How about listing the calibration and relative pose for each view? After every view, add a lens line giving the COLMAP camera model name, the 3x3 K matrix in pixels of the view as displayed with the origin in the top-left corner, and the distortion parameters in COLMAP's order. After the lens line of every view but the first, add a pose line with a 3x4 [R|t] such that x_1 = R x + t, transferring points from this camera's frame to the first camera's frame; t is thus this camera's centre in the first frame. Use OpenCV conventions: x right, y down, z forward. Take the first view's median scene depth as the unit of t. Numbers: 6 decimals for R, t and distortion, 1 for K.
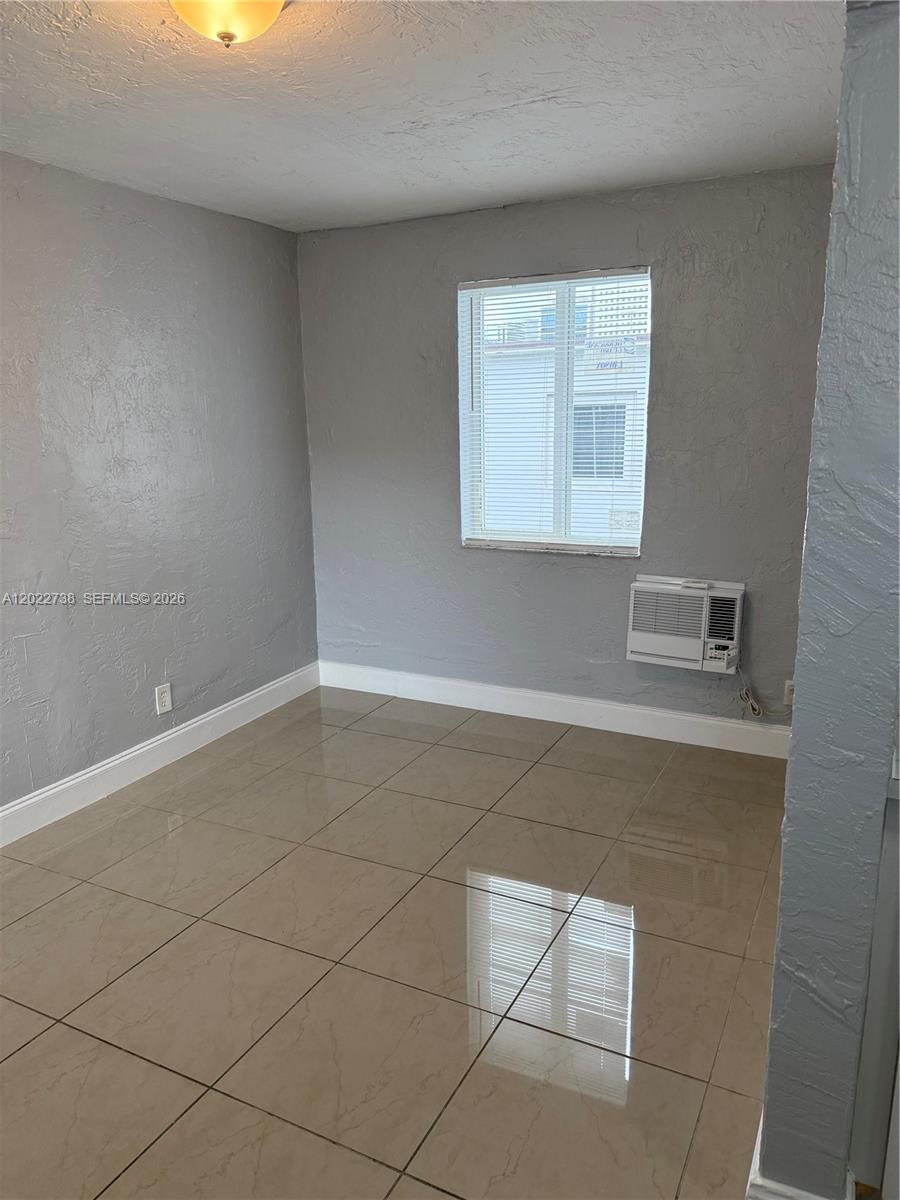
lens RADIAL K [[861.8, 0, 450.0], [0, 861.8, 600.0], [0, 0, 1]] dist [0.136325, -0.214638]
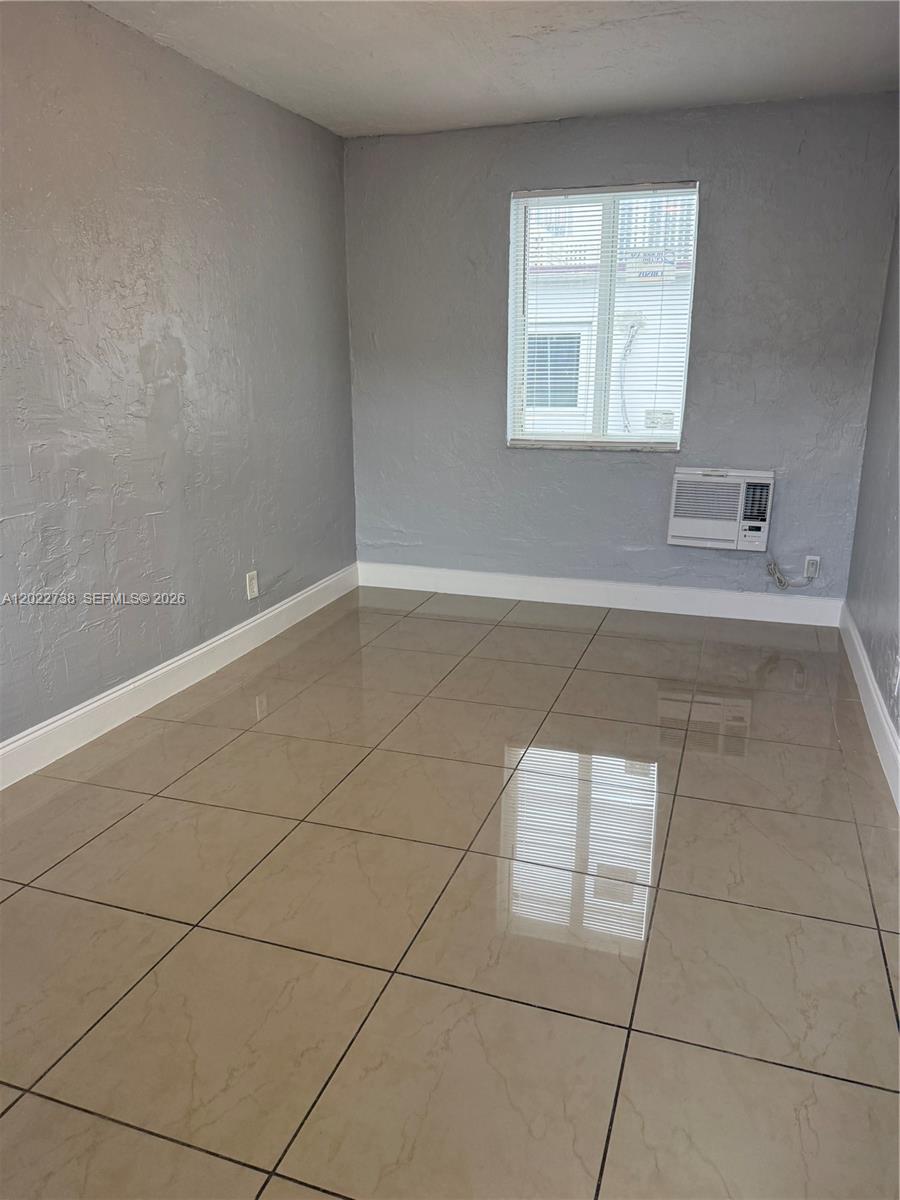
lens RADIAL K [[864.7, 0, 452.2], [0, 864.7, 614.2], [0, 0, 1]] dist [0.142293, -0.285669]
pose [[0.989347, -0.024740, 0.143462, -0.232859], [0.015121, 0.997587, 0.067757, 0.077884], [-0.144792, -0.064865, 0.987334, -0.078929]]
